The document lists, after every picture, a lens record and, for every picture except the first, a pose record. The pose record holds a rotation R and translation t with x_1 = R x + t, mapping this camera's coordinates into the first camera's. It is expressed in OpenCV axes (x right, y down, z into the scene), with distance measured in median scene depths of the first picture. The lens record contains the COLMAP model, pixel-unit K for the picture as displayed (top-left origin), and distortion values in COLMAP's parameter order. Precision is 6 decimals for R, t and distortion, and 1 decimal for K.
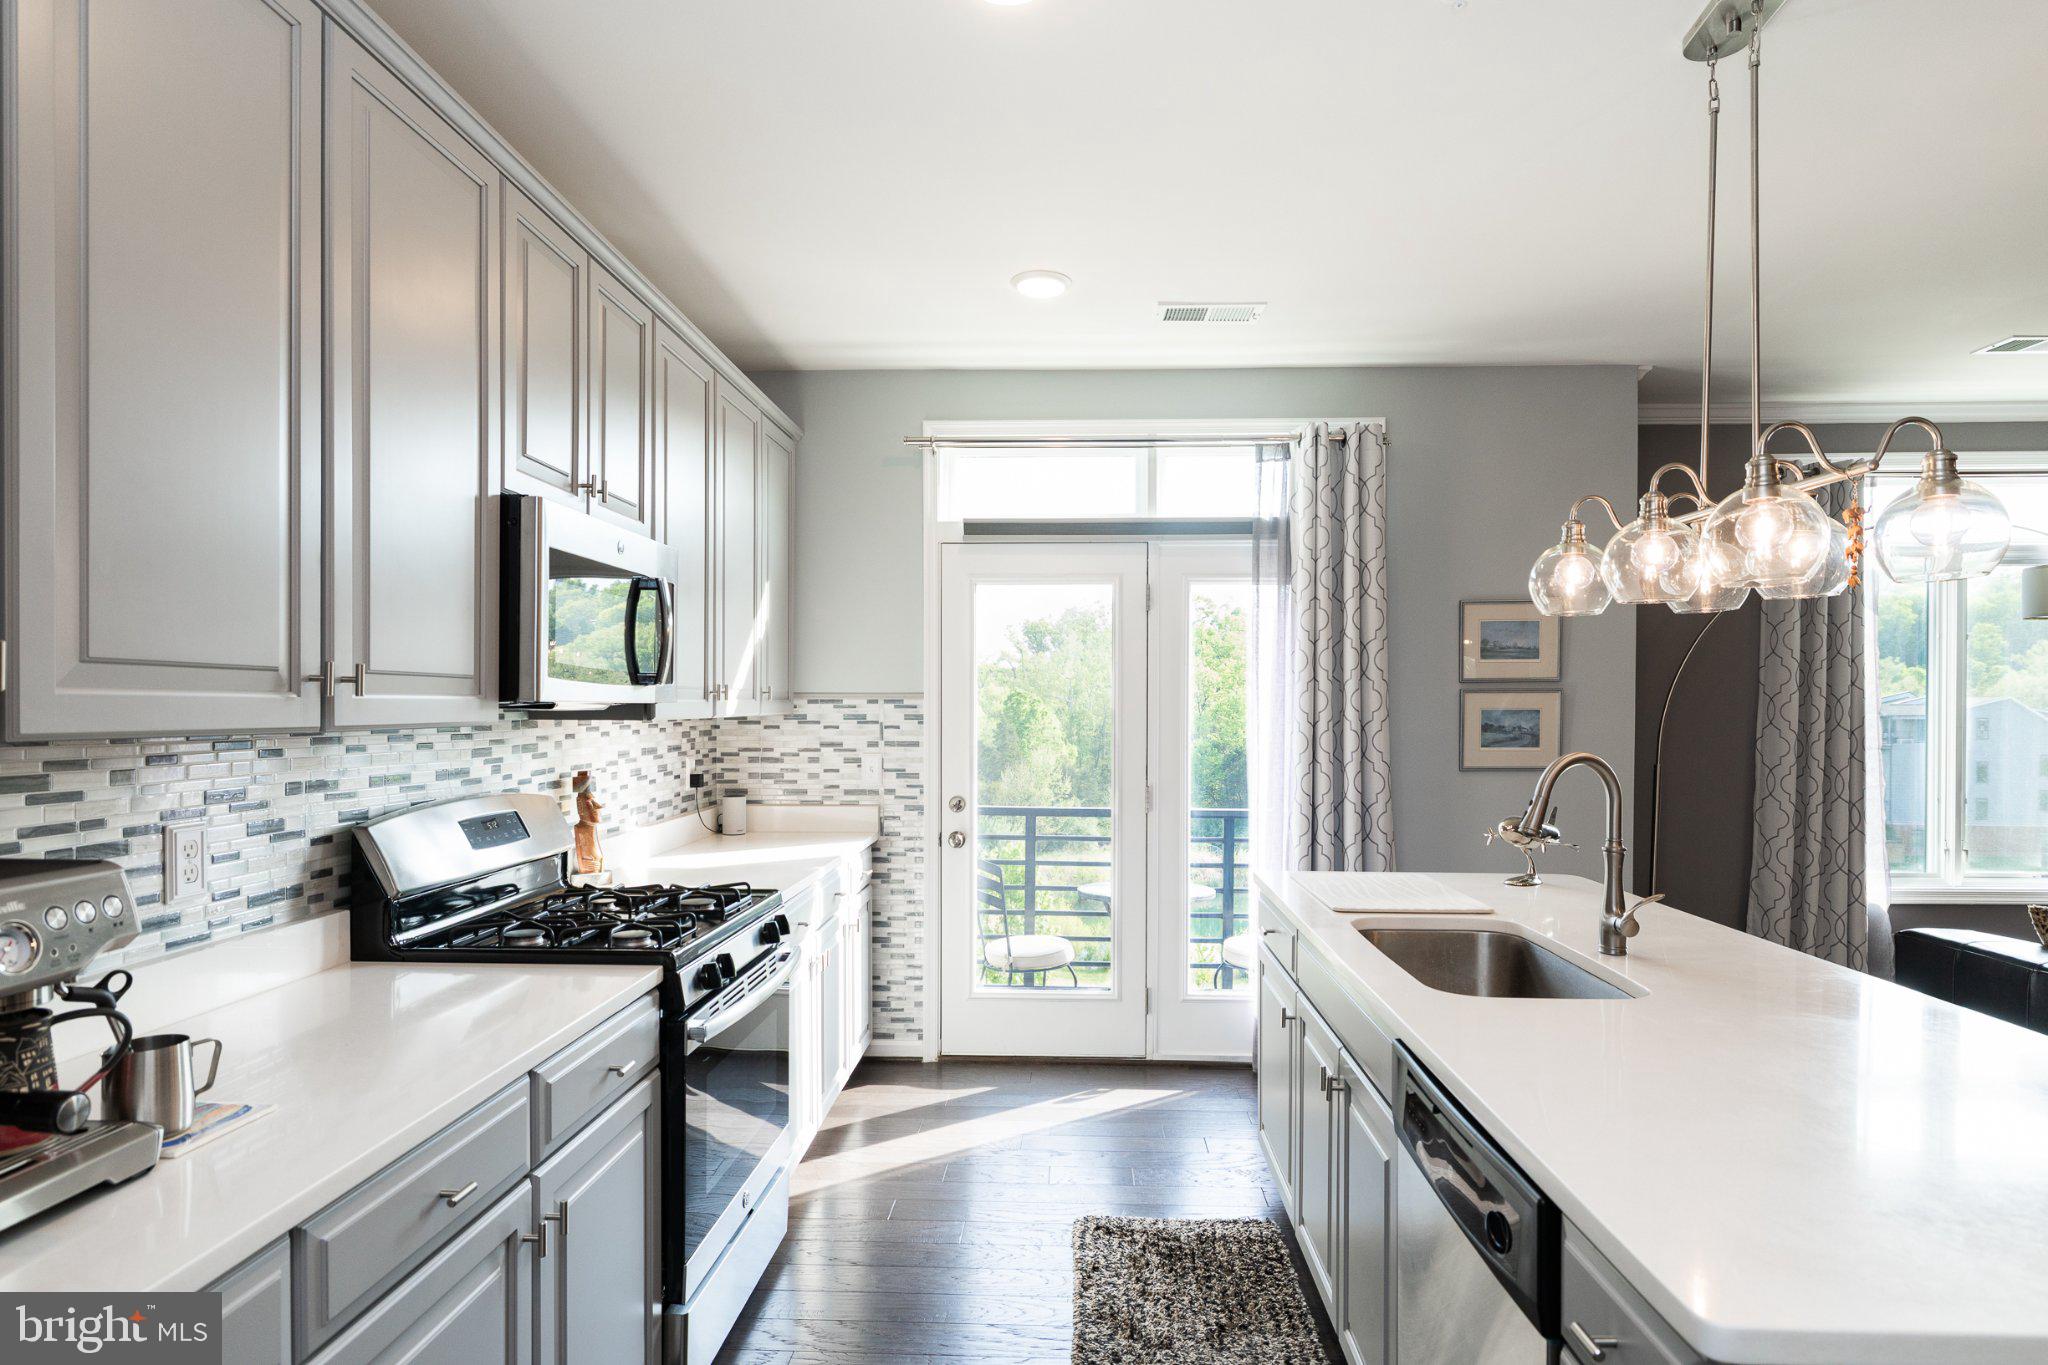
lens RADIAL K [[1112.6, 0, 1102.8], [0, 1112.6, 698.1], [0, 0, 1]] dist [0.001343, 0.002070]
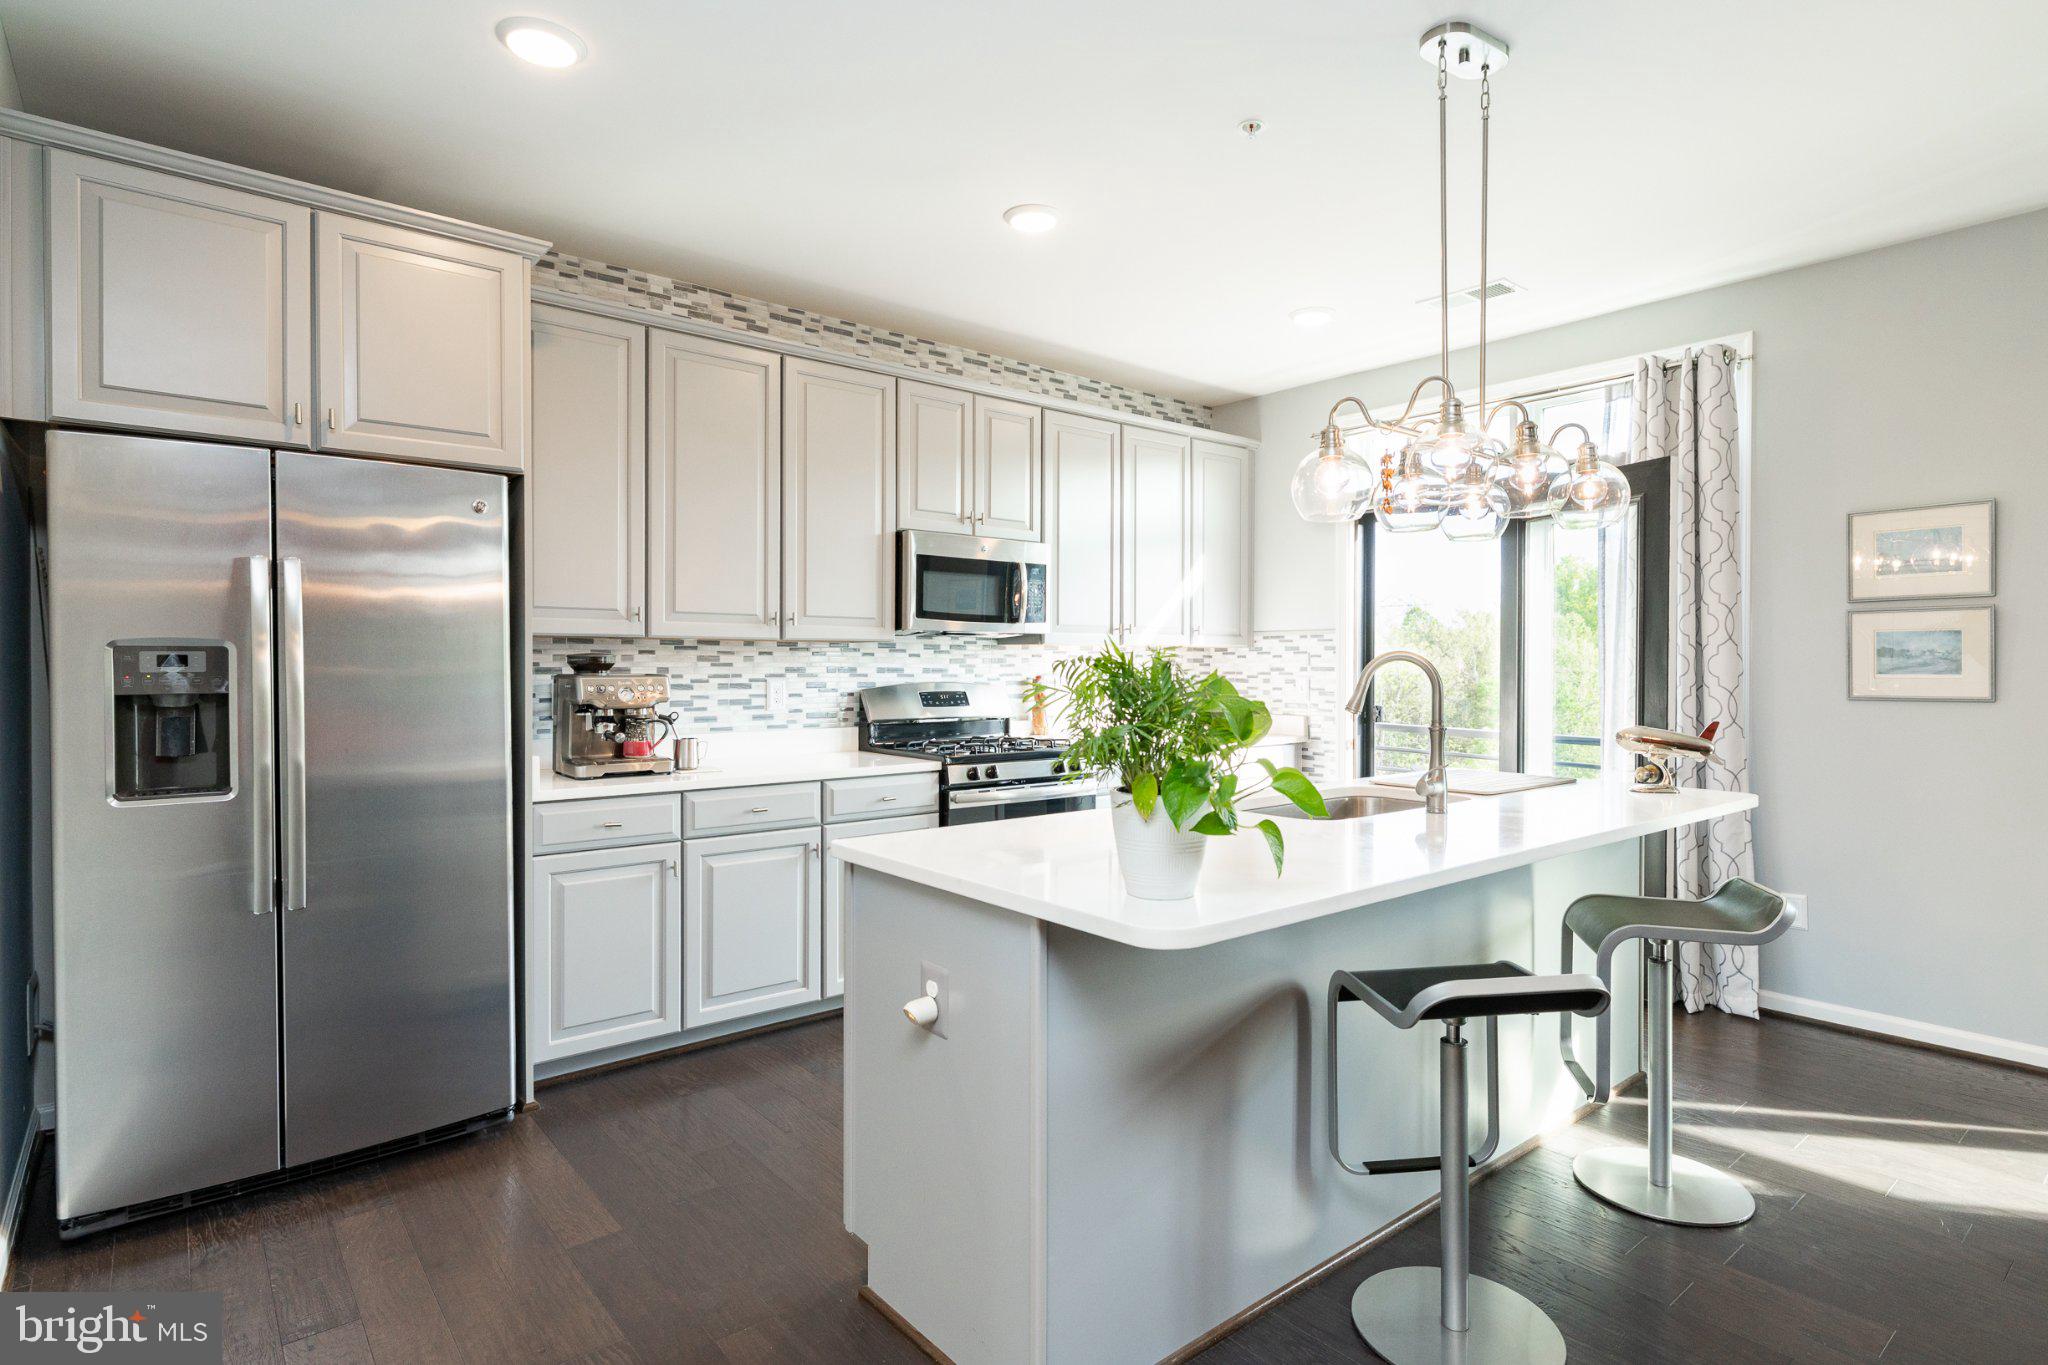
lens RADIAL K [[993.1, 0, 1040.7], [0, 993.1, 659.1], [0, 0, 1]] dist [0.002885, -0.000445]
pose [[0.693724, -0.003183, -0.720234, 0.454833], [0.007262, 0.999970, 0.002576, 0.025678], [0.720204, -0.007018, 0.693727, -0.044455]]
